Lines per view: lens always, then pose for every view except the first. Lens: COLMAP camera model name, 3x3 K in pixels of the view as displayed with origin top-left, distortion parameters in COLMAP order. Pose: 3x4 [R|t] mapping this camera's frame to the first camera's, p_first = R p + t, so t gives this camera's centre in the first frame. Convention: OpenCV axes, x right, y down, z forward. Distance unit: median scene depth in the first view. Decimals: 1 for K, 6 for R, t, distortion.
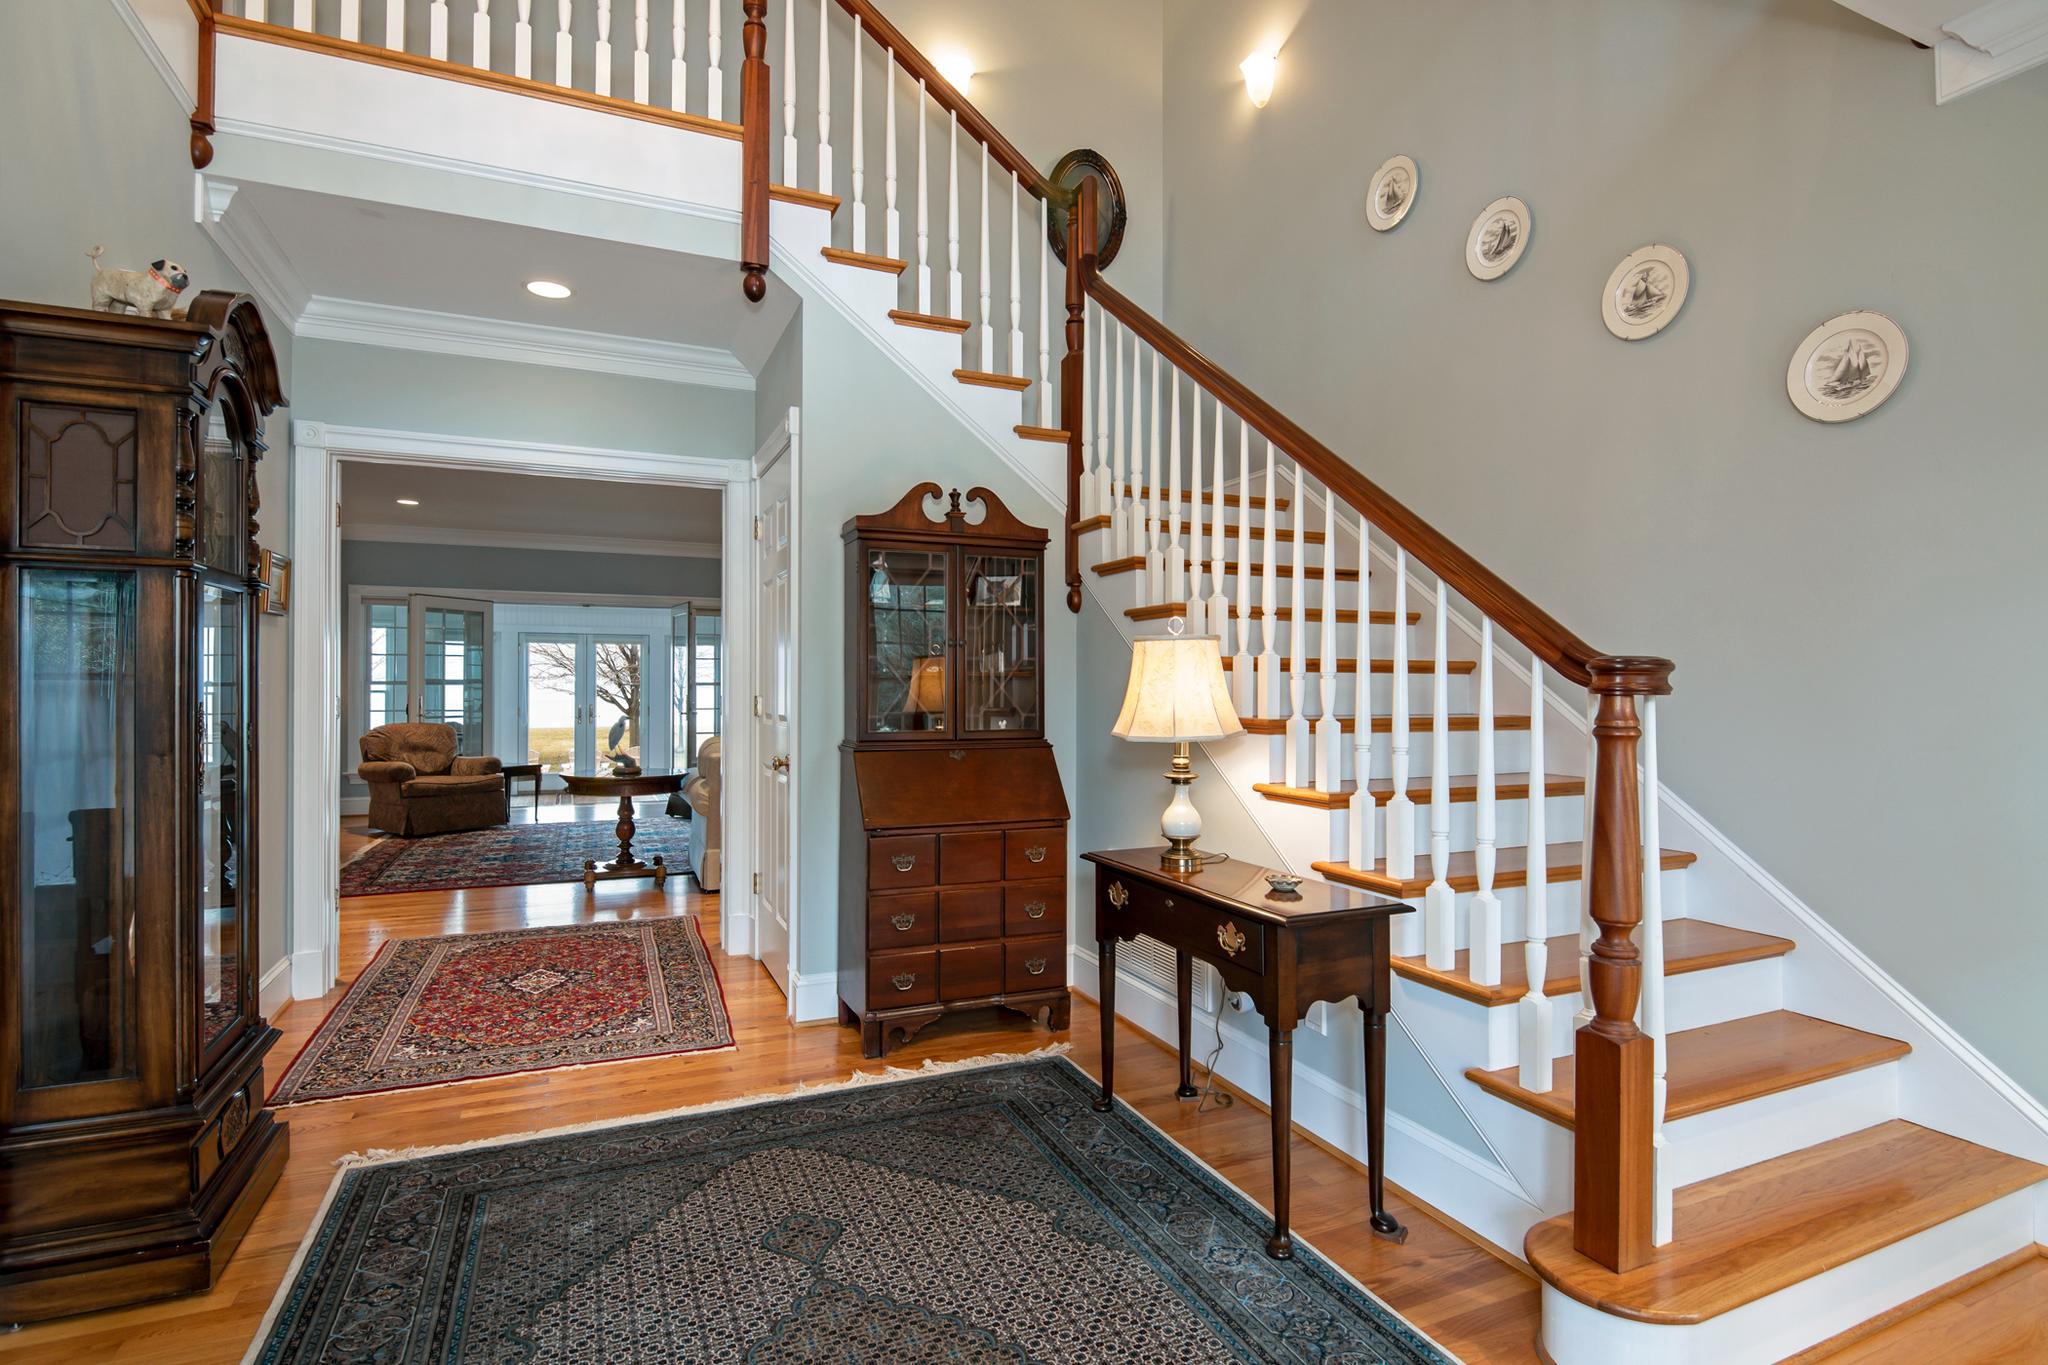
lens RADIAL K [[1011.4, 0, 1024.0], [0, 1011.4, 682.5], [0, 0, 1]] dist [-0.002938, -0.001535]
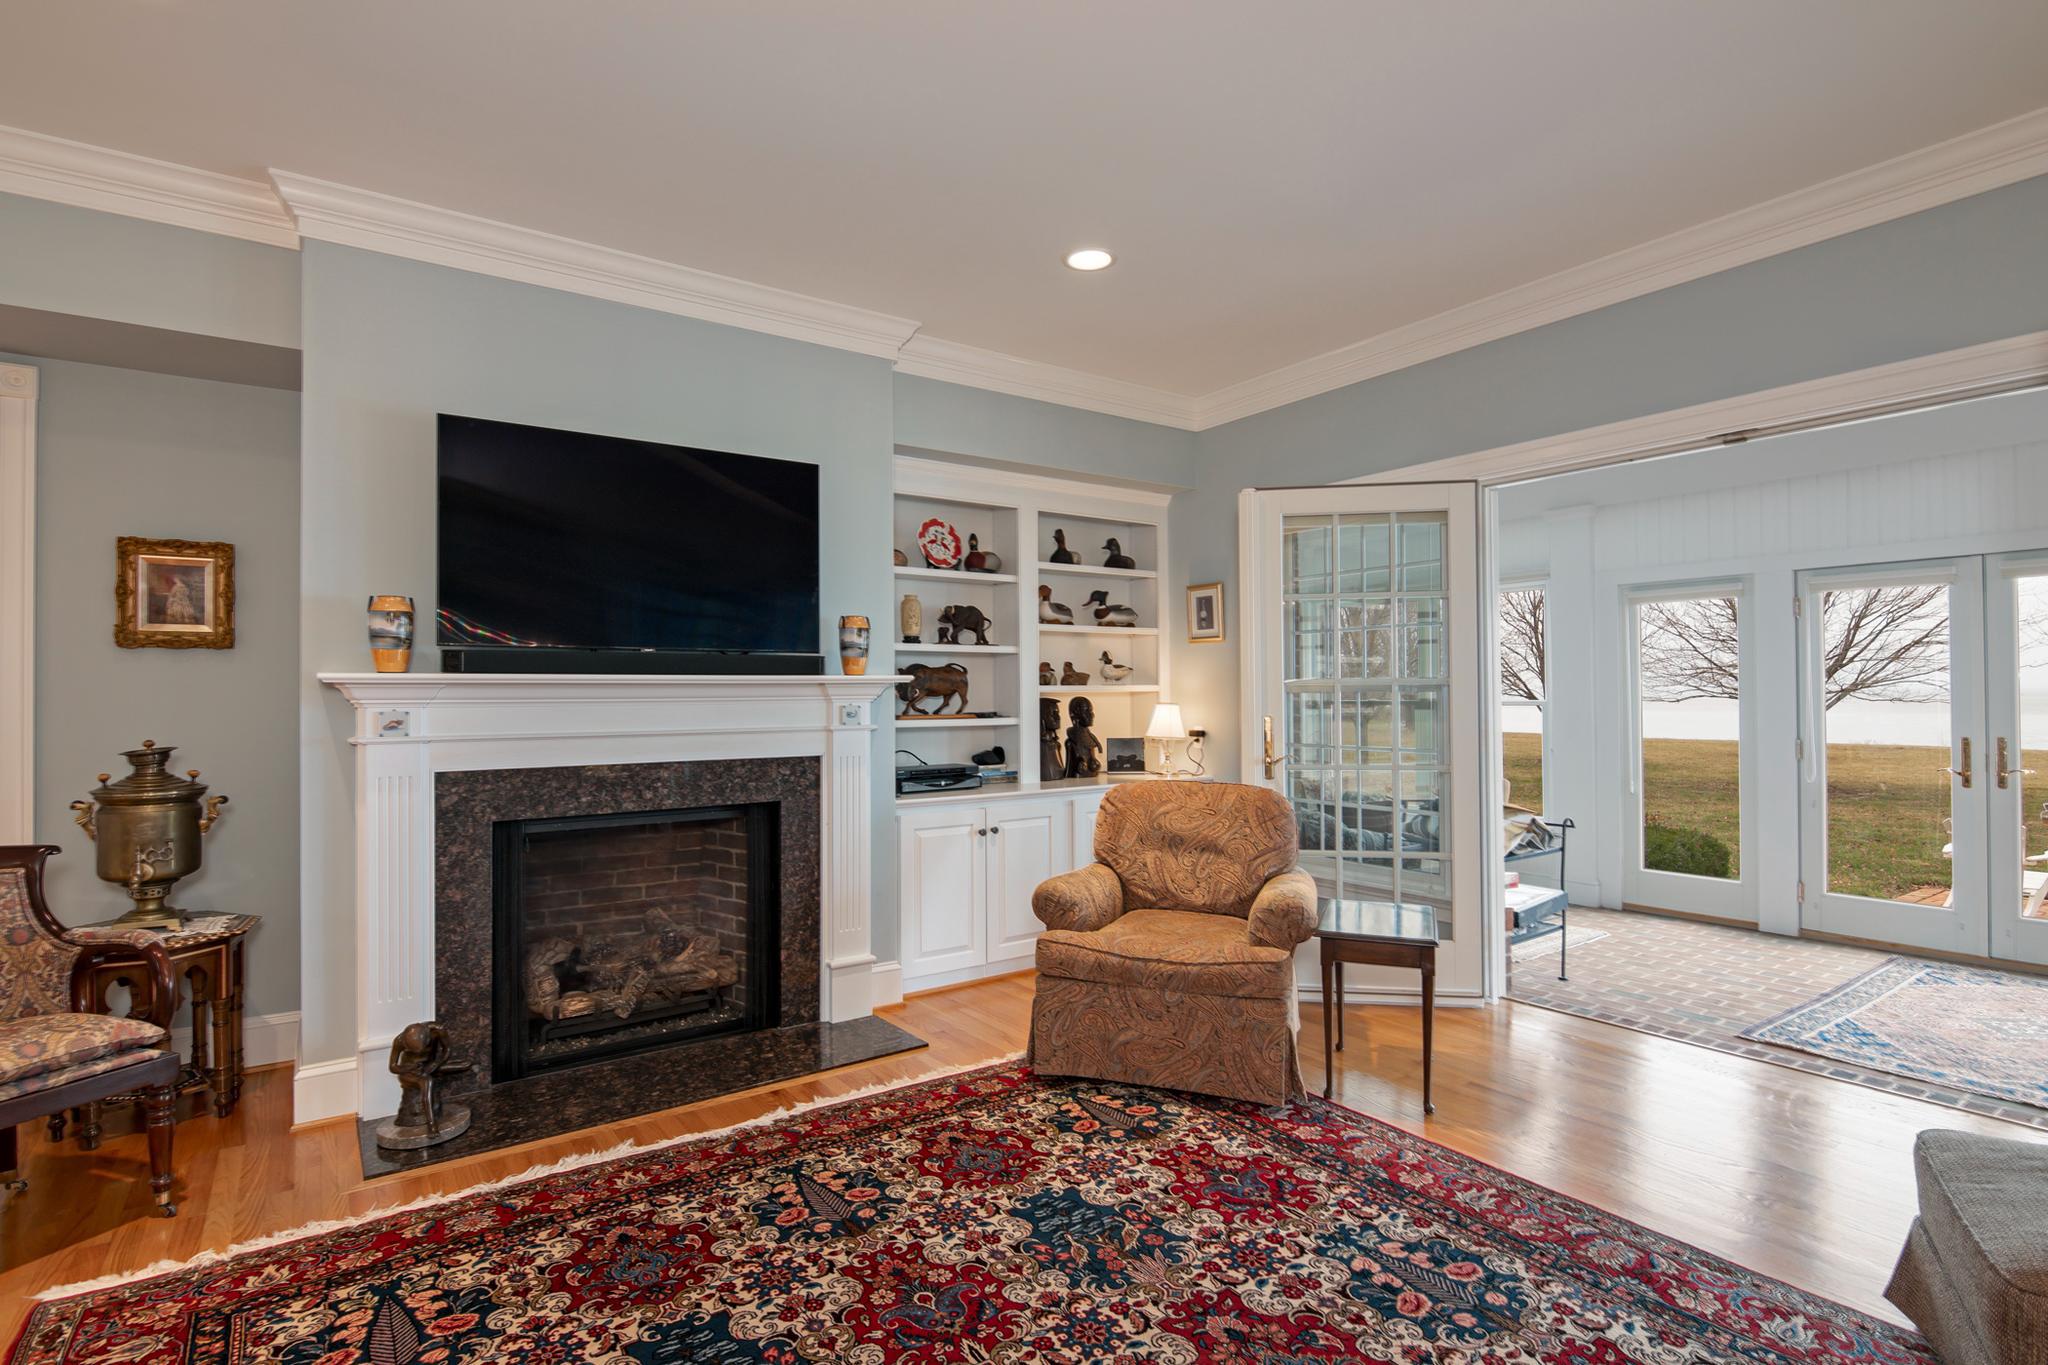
lens RADIAL K [[1011.4, 0, 1024.0], [0, 1011.4, 682.5], [0, 0, 1]] dist [-0.002938, -0.001535]
pose [[0.199590, -0.008206, -0.979845, -0.482070], [0.007418, 0.999949, -0.006864, 0.000919], [0.979851, -0.005899, 0.199641, 2.062625]]
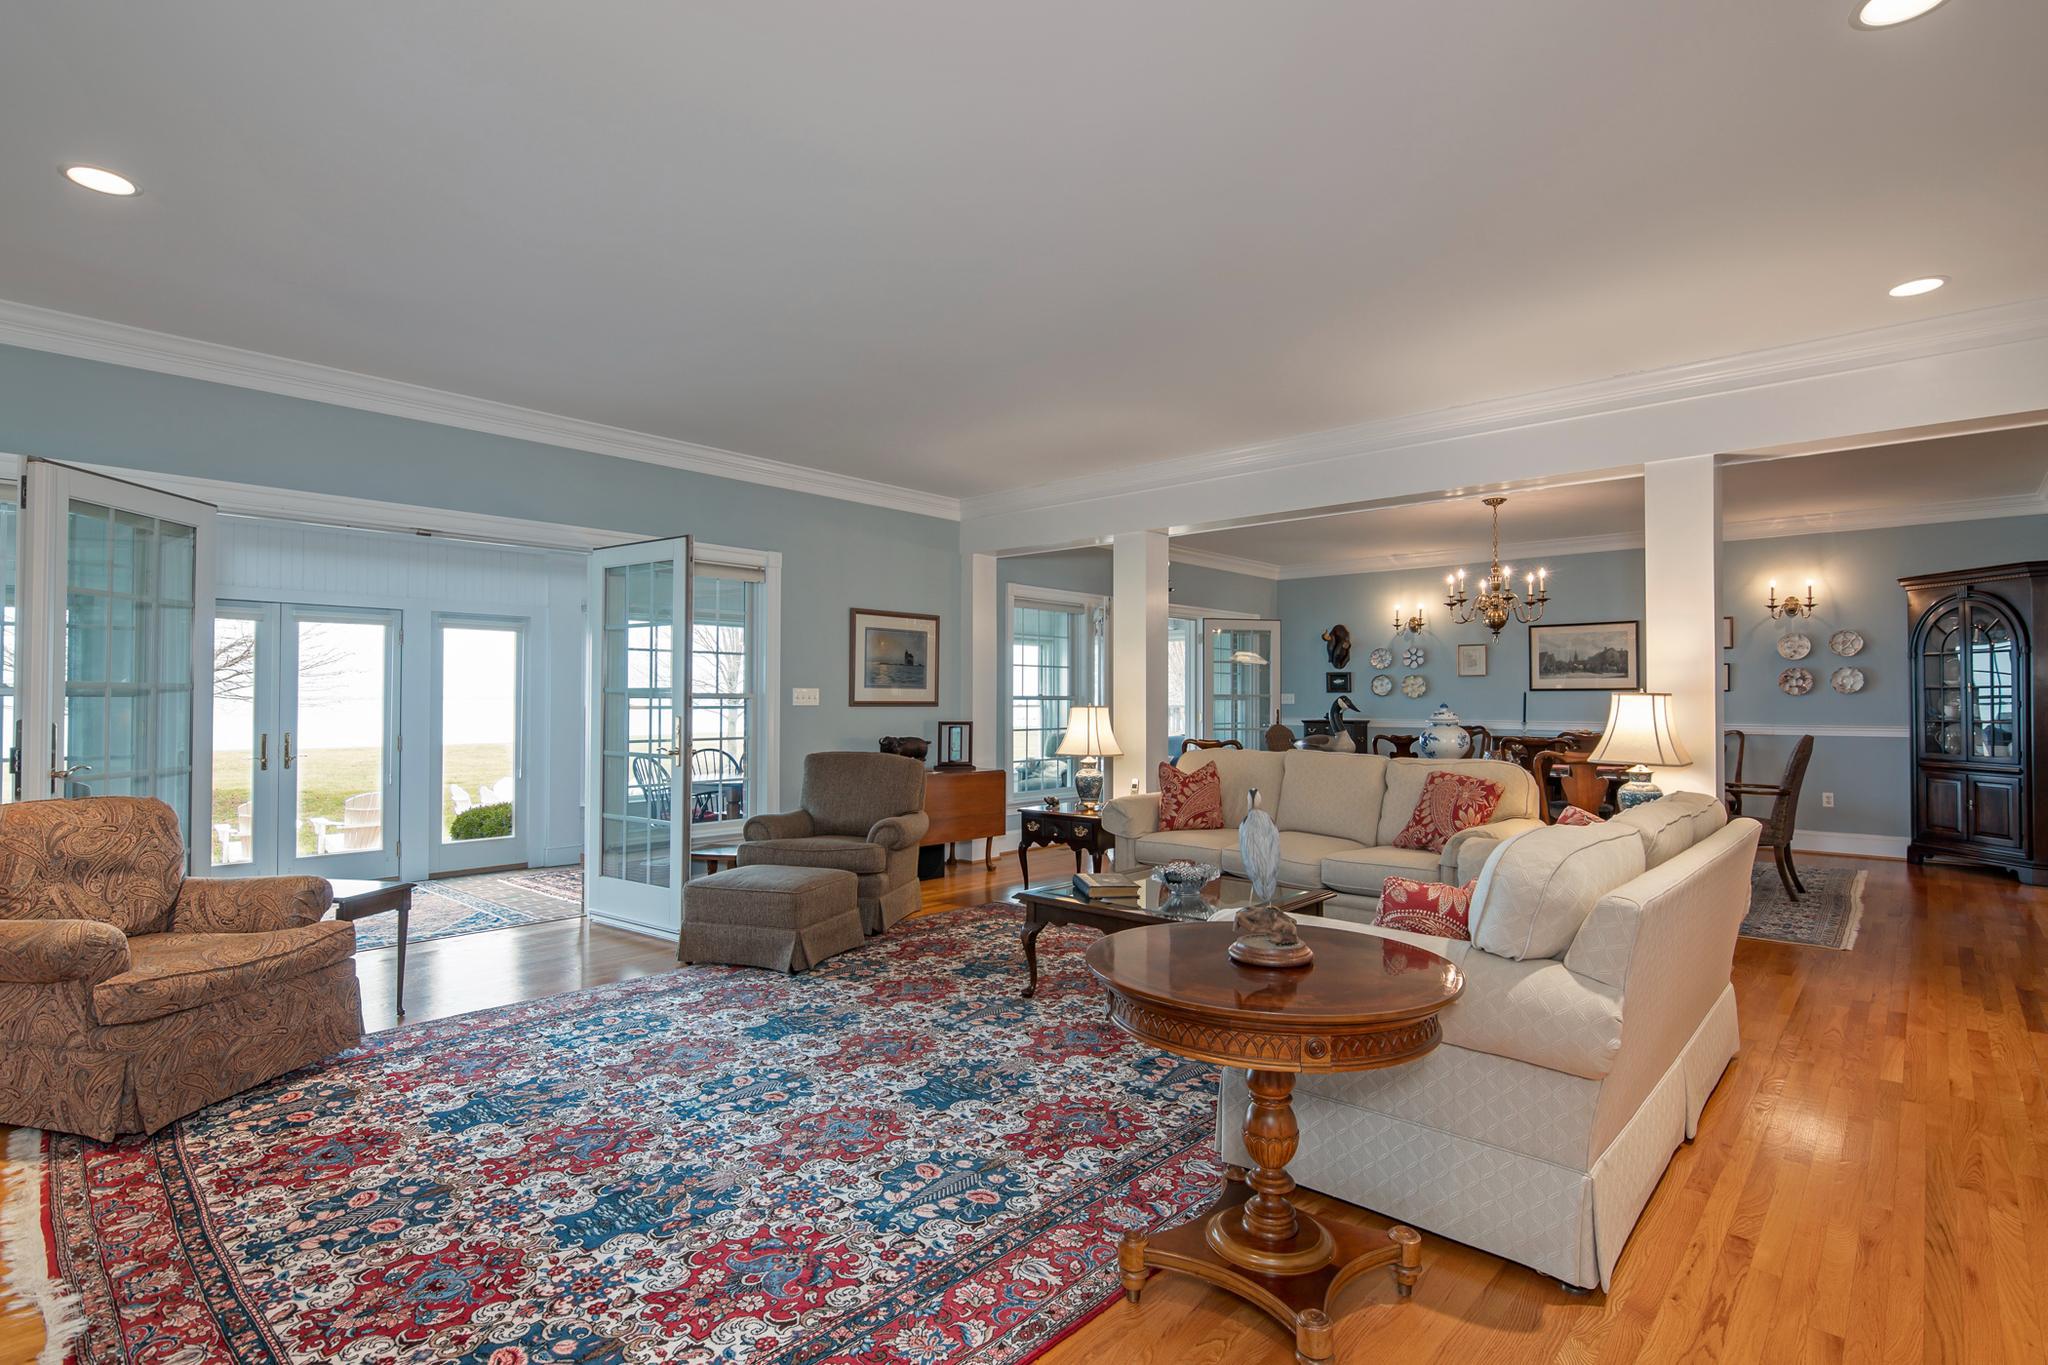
lens RADIAL K [[1011.4, 0, 1024.0], [0, 1011.4, 682.5], [0, 0, 1]] dist [-0.002938, -0.001535]
pose [[0.909704, 0.012369, 0.415074, -1.072571], [-0.005002, 0.999810, -0.018832, 0.006206], [-0.415228, 0.015056, 0.909593, 1.268175]]
